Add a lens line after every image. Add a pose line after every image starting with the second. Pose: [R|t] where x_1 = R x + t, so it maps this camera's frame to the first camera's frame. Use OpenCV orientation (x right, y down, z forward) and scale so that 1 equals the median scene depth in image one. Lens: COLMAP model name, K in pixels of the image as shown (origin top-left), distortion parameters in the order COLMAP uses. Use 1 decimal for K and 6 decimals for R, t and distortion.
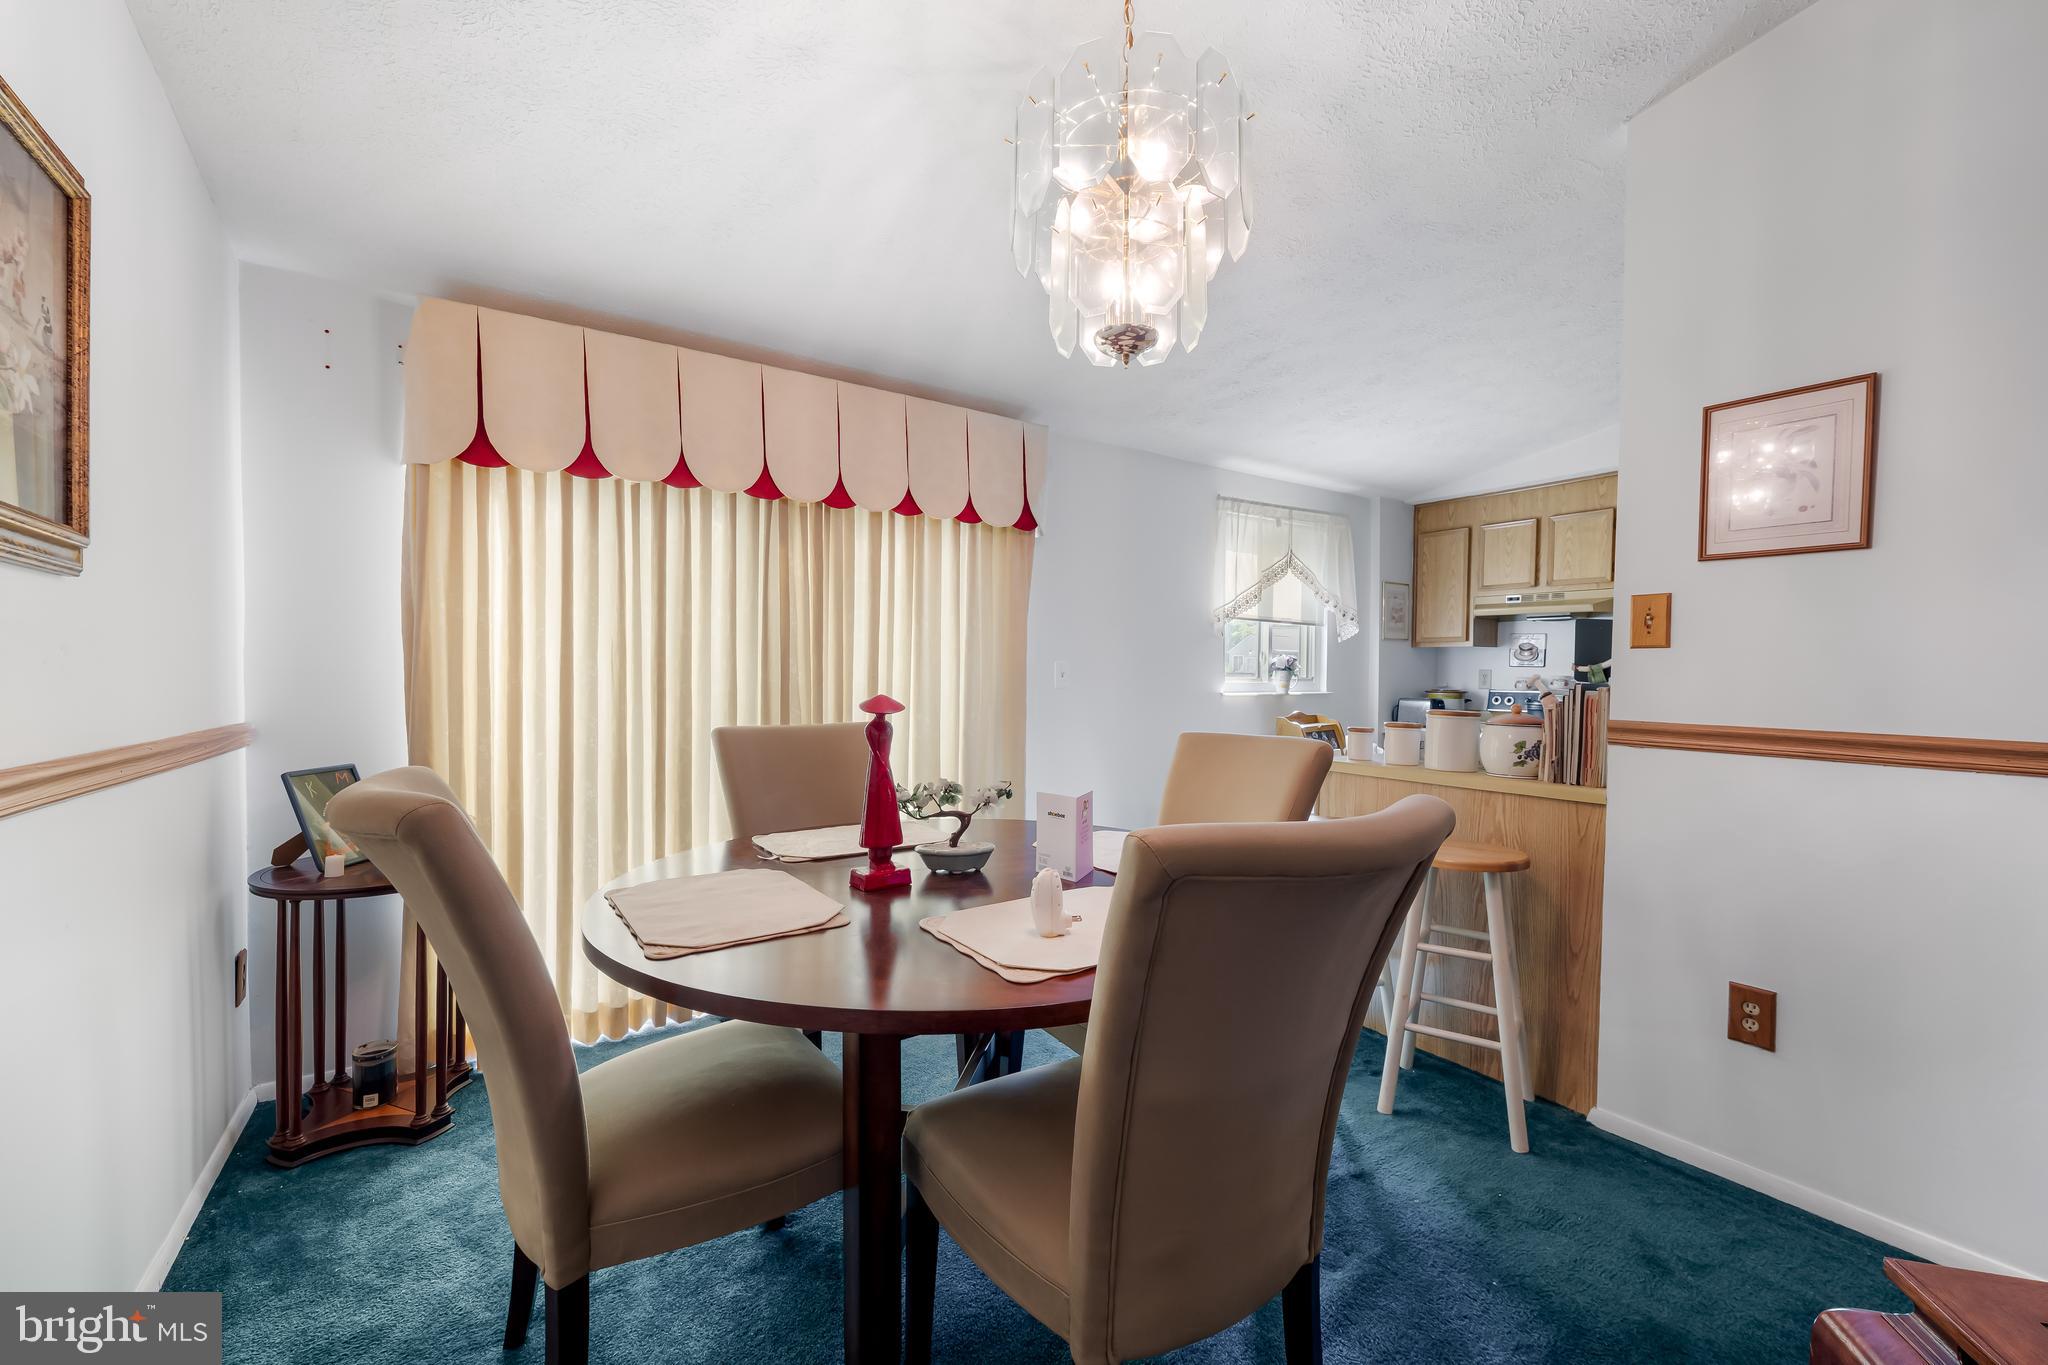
lens RADIAL K [[822.3, 0, 1018.6], [0, 822.3, 694.1], [0, 0, 1]] dist [-0.007627, -0.000050]
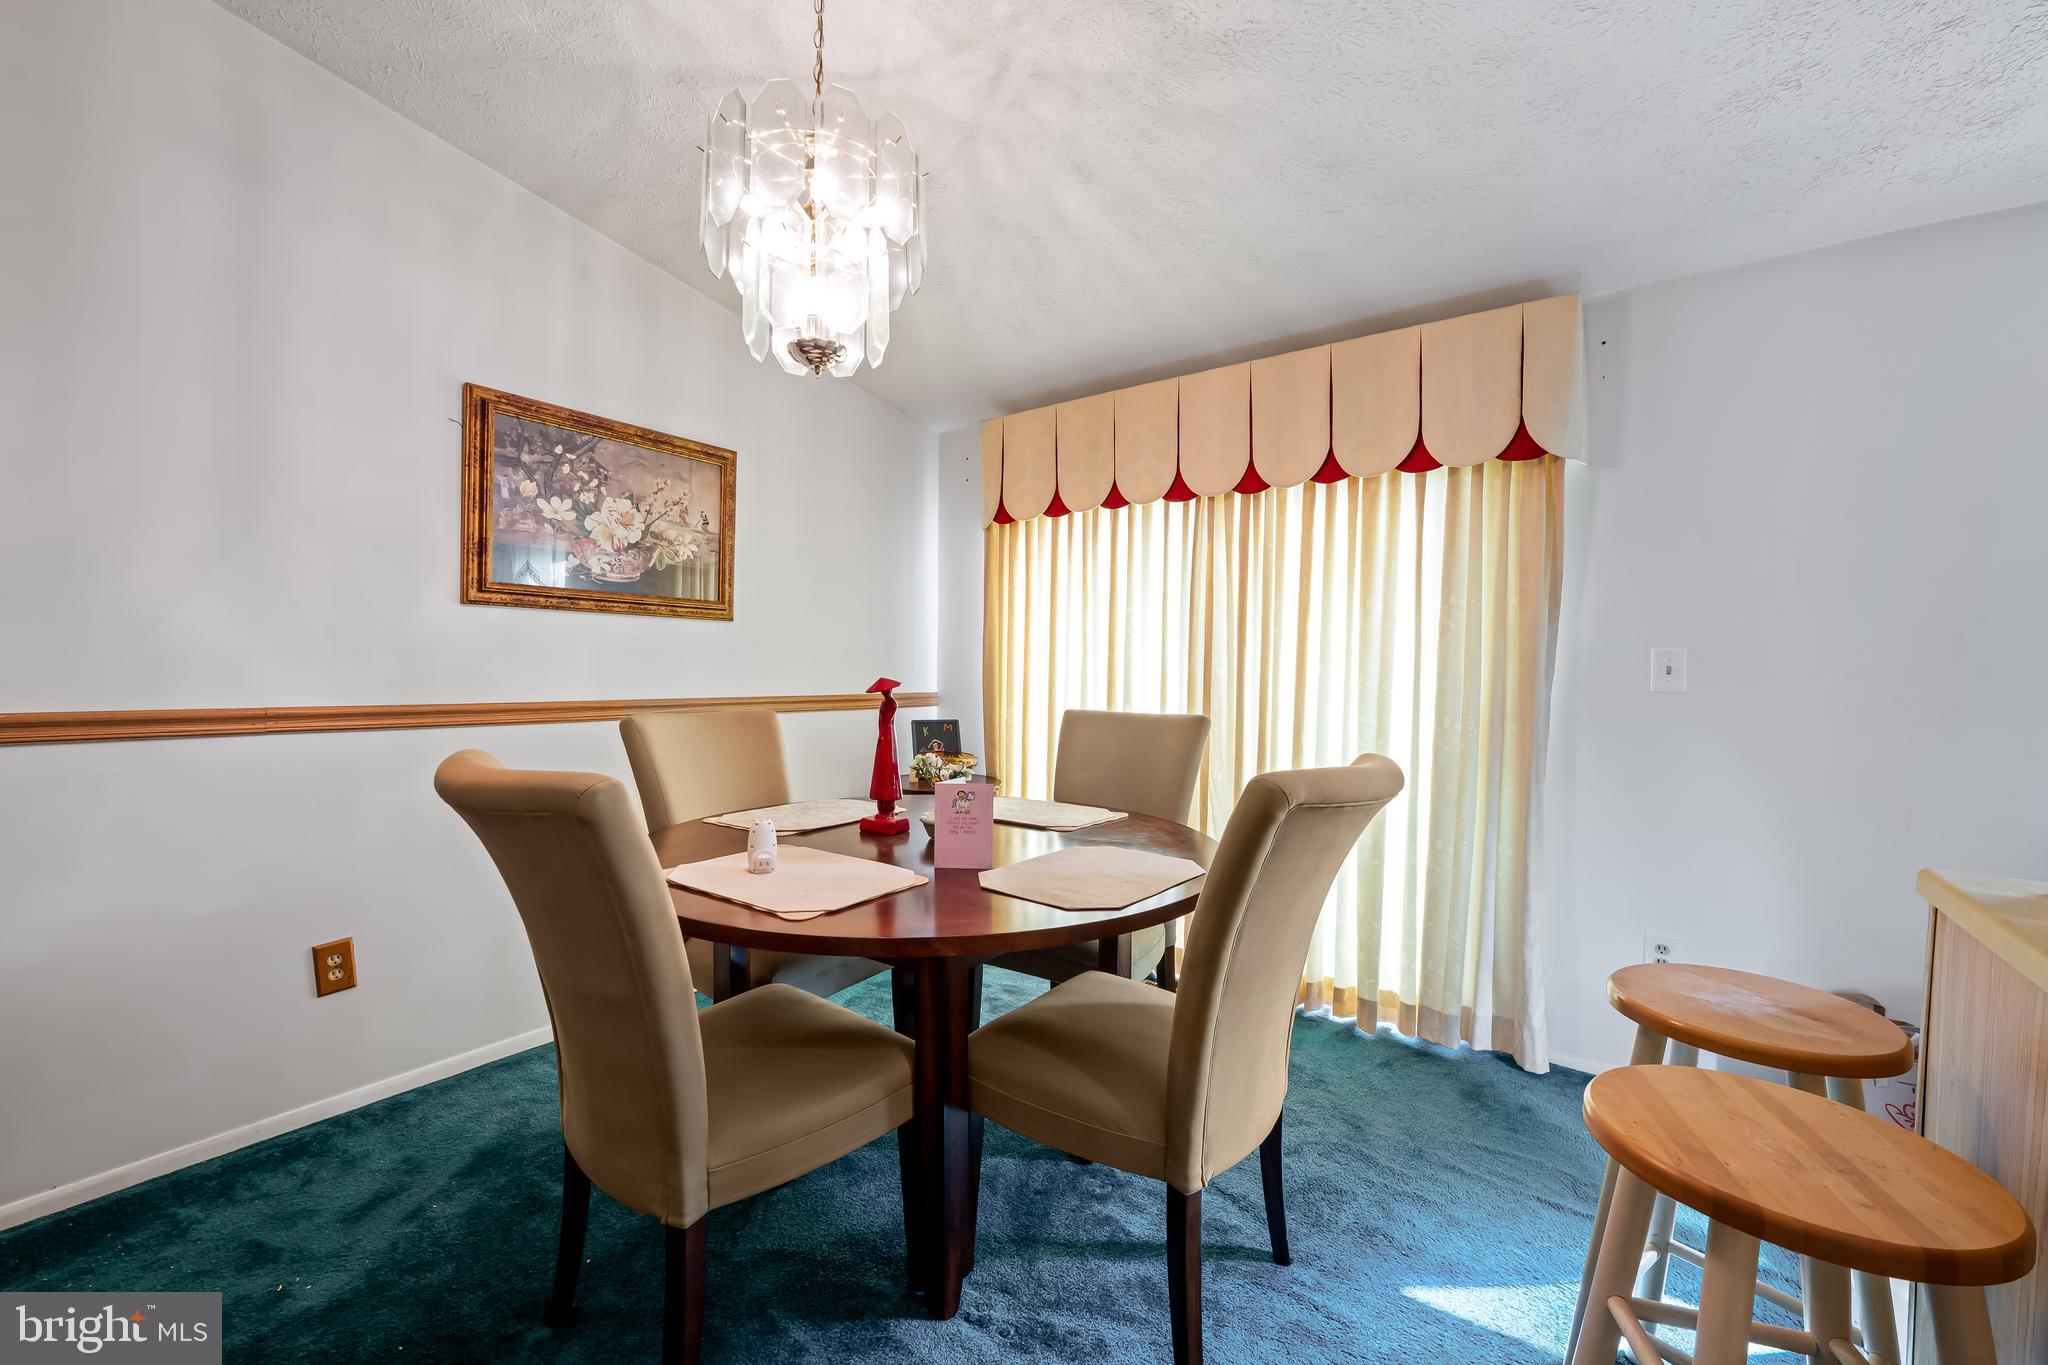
lens RADIAL K [[822.3, 0, 1000.7], [0, 822.3, 671.2], [0, 0, 1]] dist [-0.007627, -0.000050]
pose [[0.333262, 0.008373, -0.942797, 0.663498], [-0.025731, 0.999669, -0.000217, -0.011585], [0.942483, 0.024332, 0.333367, 0.462586]]
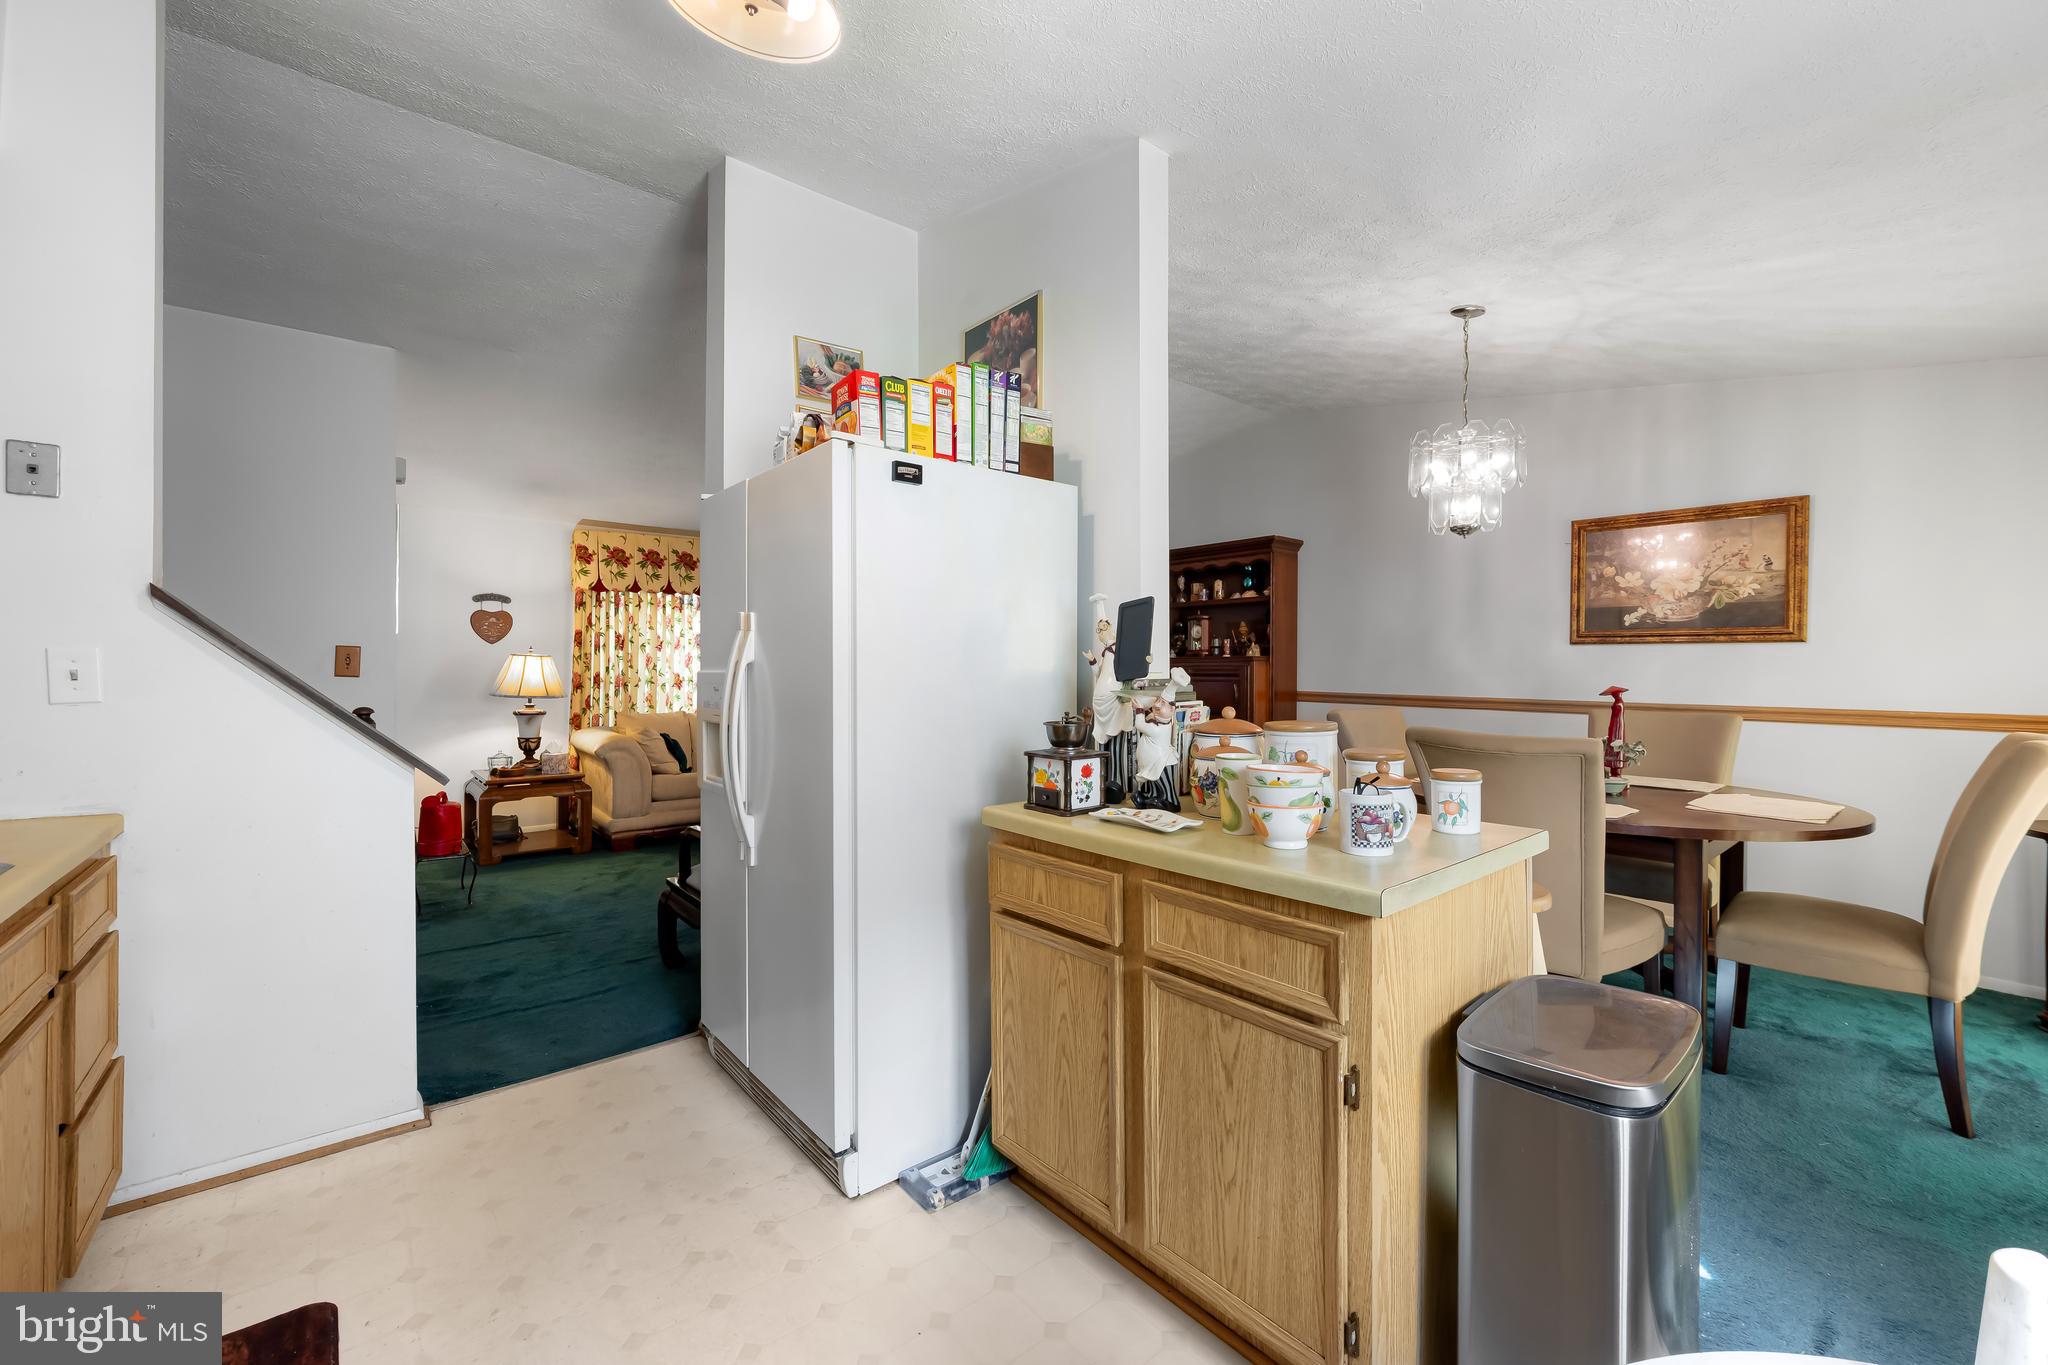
lens RADIAL K [[822.3, 0, 1021.6], [0, 822.3, 674.8], [0, 0, 1]] dist [-0.007627, -0.000050]
pose [[-0.994837, -0.007927, -0.101178, 0.850496], [-0.010343, 0.999673, 0.023377, -0.037554], [0.100959, 0.024303, -0.994594, 1.693742]]
